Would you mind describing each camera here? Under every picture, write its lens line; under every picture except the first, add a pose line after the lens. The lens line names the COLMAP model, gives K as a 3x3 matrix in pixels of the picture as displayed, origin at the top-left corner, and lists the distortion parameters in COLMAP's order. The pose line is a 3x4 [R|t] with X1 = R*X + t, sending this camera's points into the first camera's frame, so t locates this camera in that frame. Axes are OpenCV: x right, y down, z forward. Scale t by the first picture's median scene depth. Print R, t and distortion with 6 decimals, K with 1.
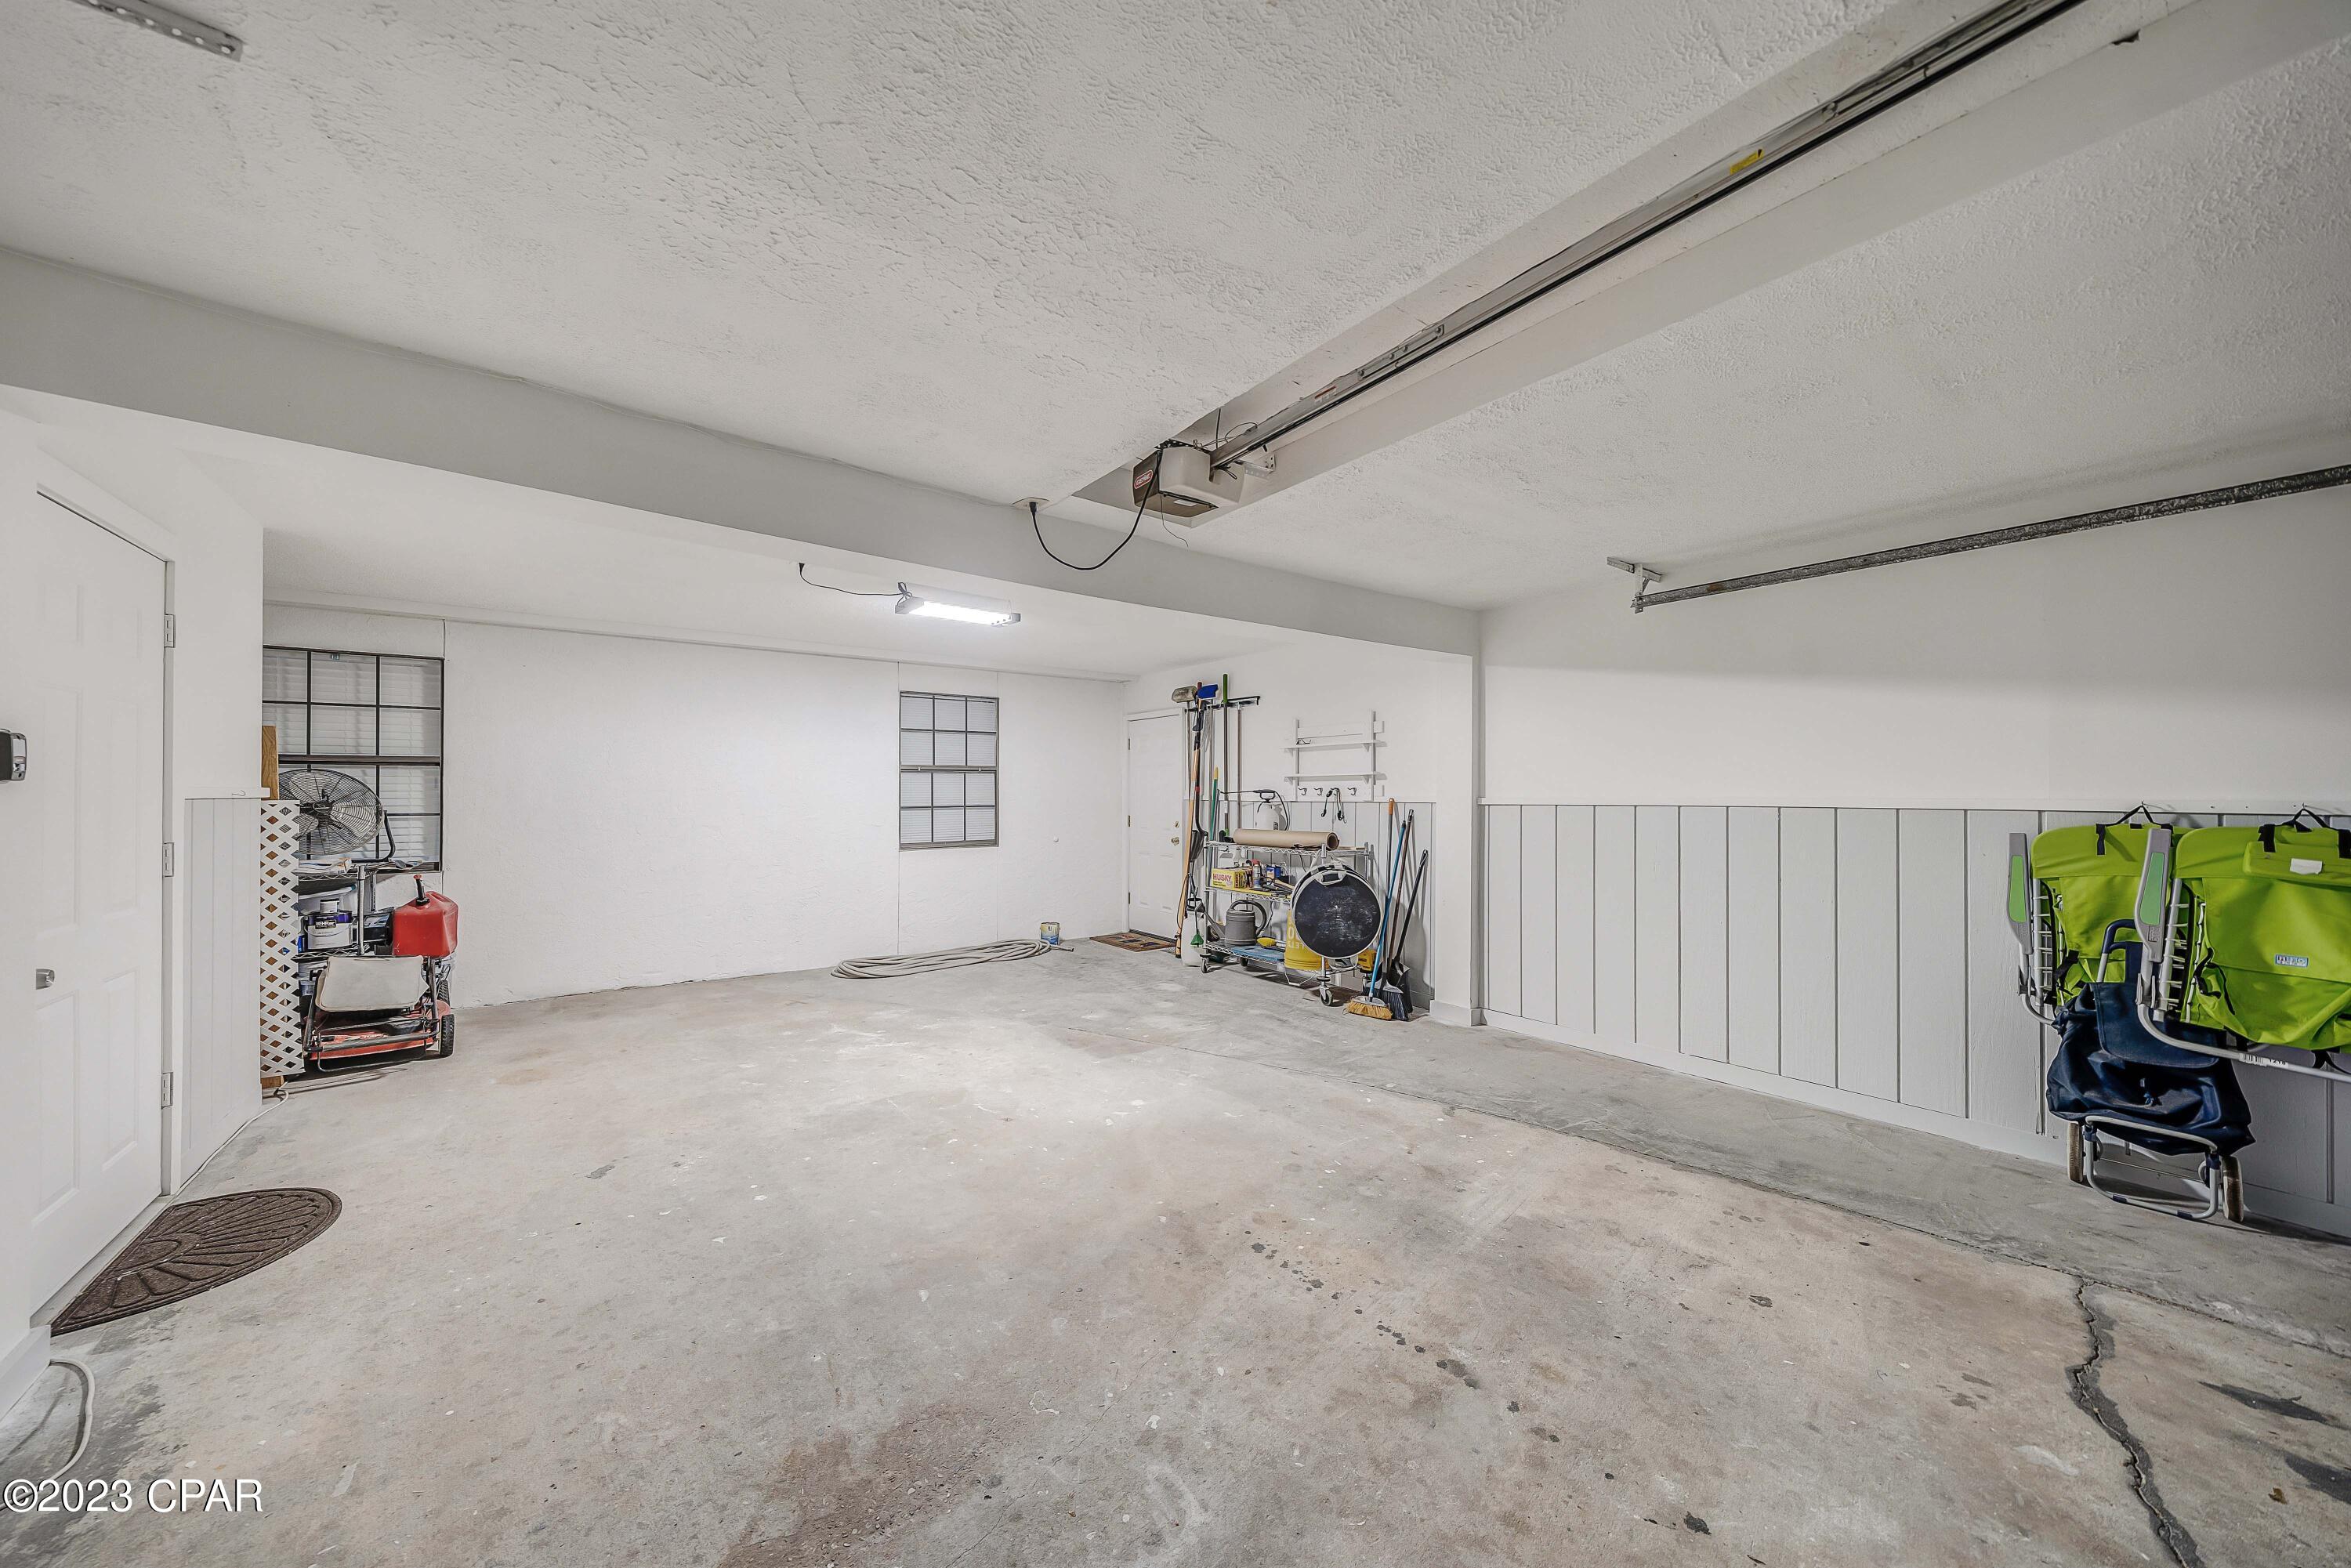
lens RADIAL K [[814.8, 0, 1160.5], [0, 814.8, 785.6], [0, 0, 1]] dist [-0.000235, -0.000072]
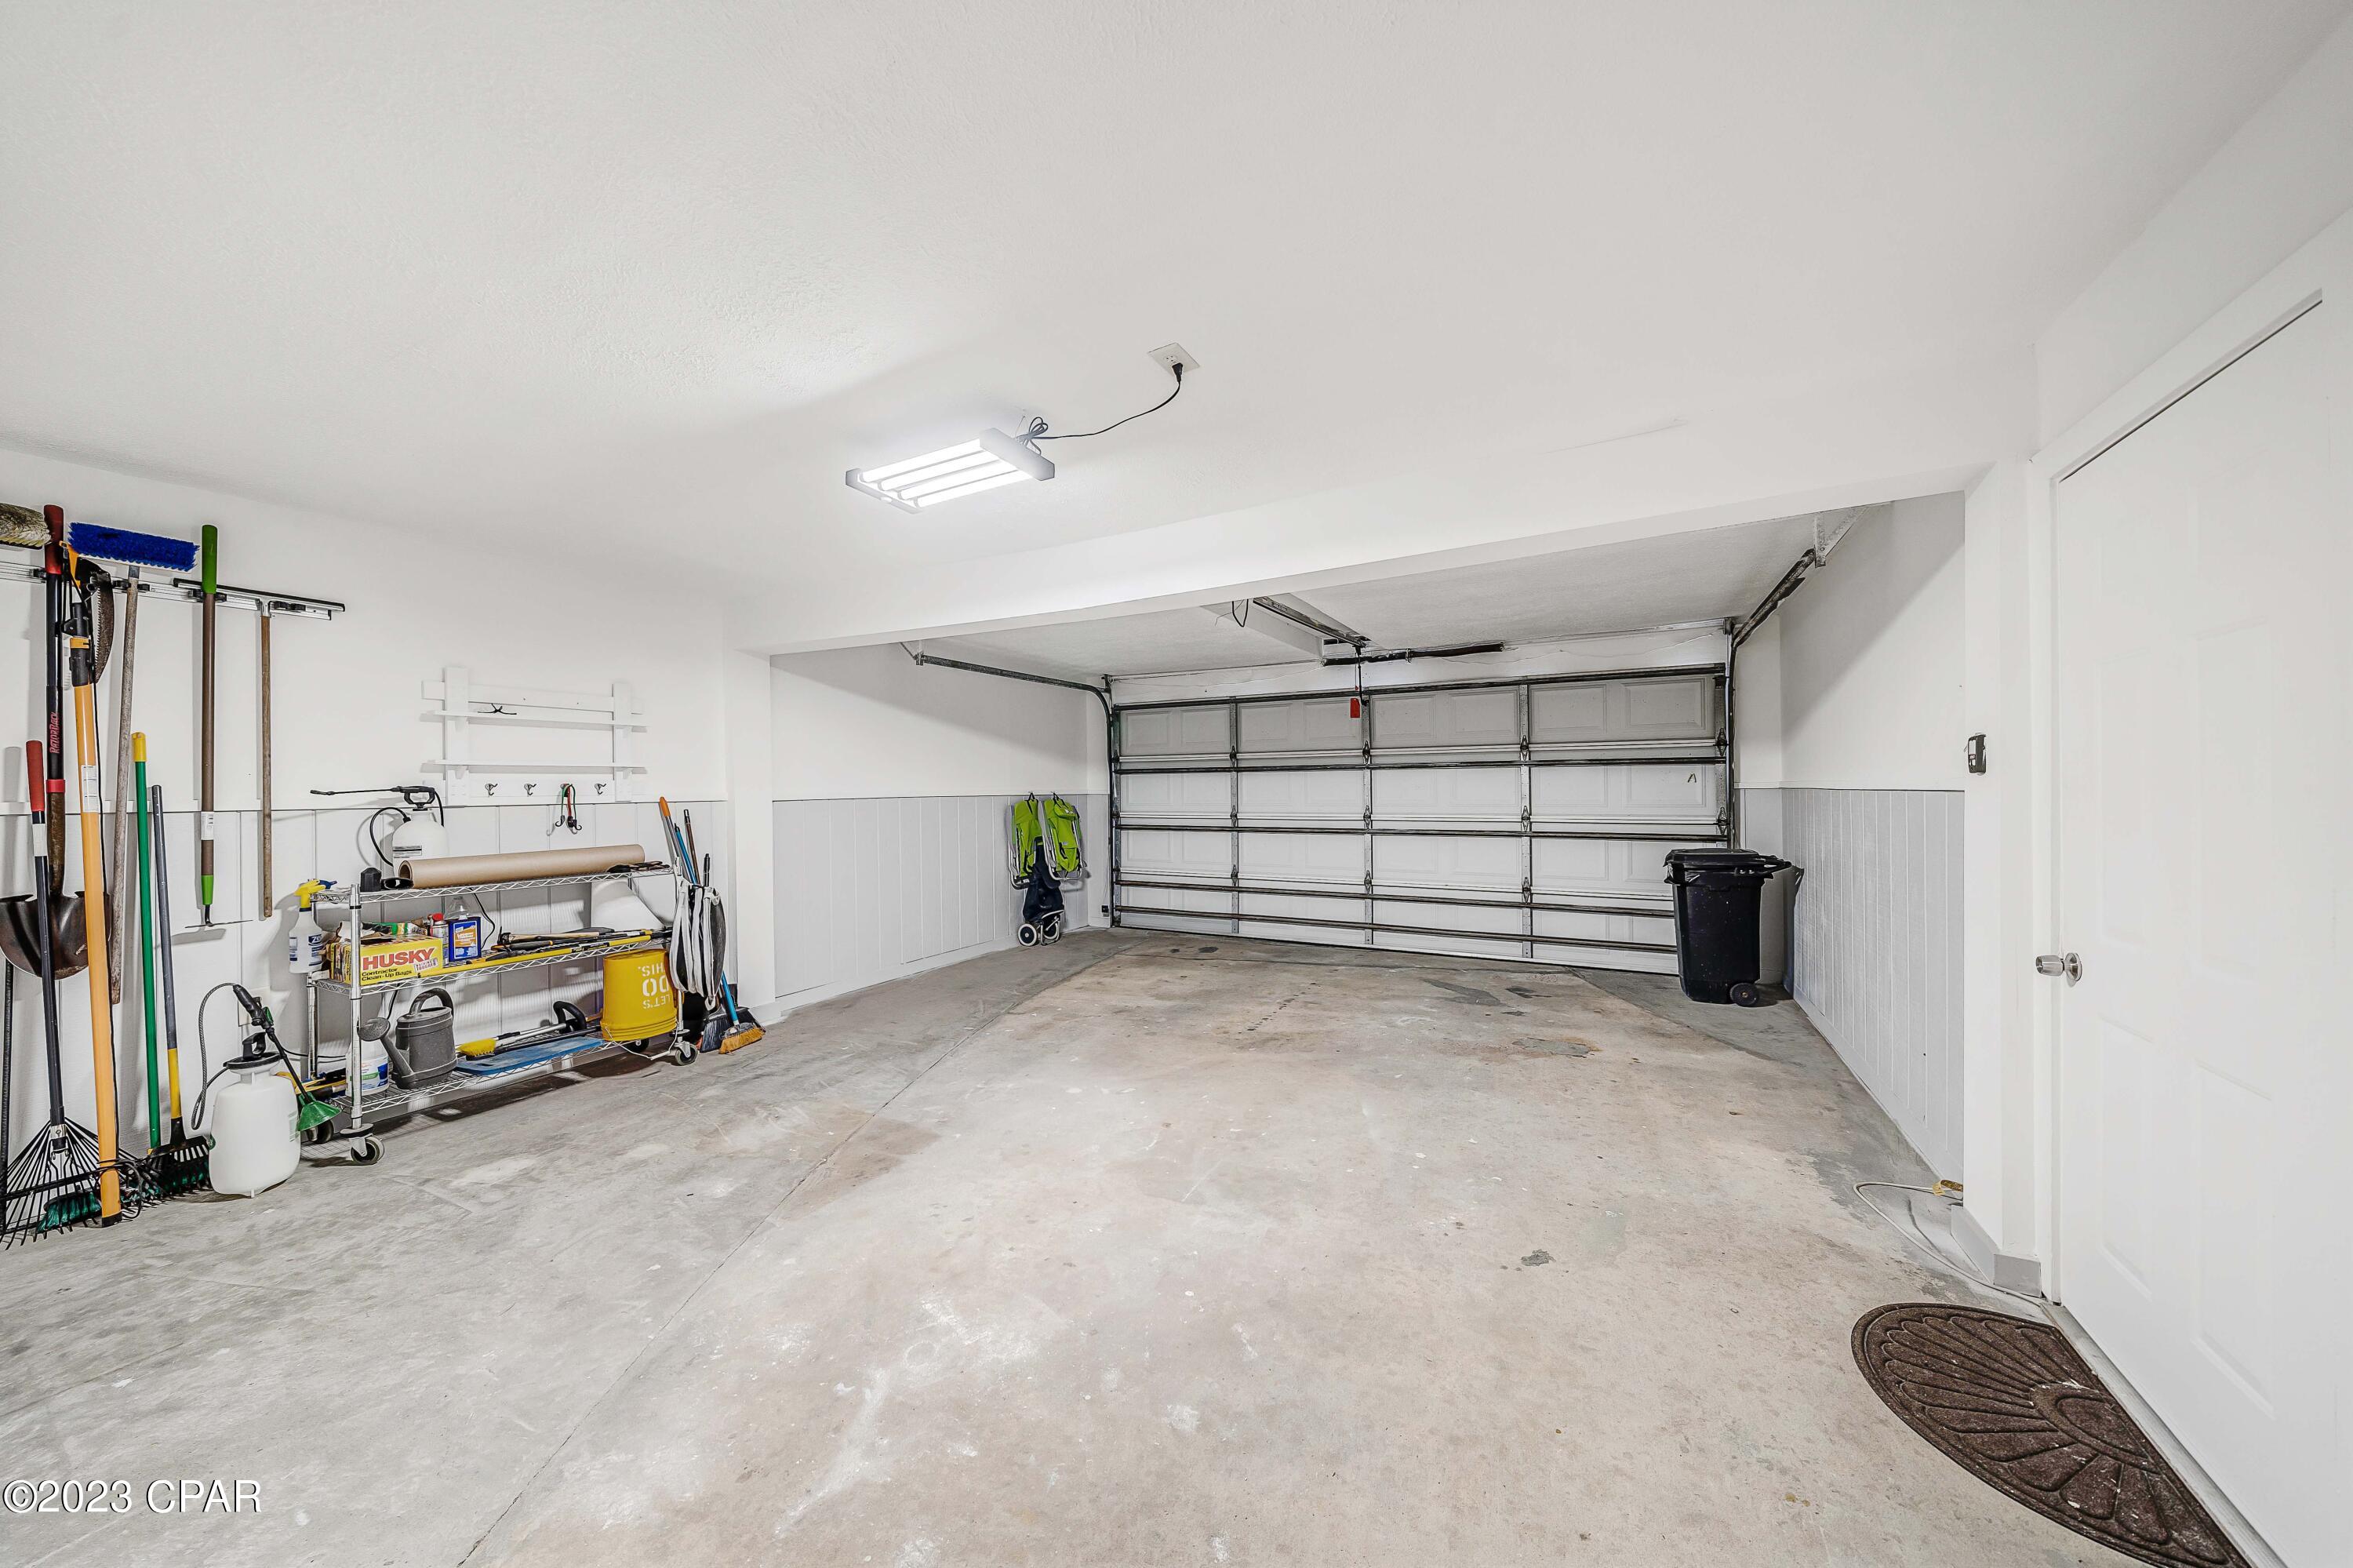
lens RADIAL K [[815.5, 0, 1161.5], [0, 815.5, 785.6], [0, 0, 1]] dist [-0.000235, -0.000072]
pose [[-0.427480, 0.002676, 0.904021, -0.878509], [-0.002688, 0.999987, -0.004231, 0.008638], [-0.904021, -0.004238, -0.427468, 1.174677]]
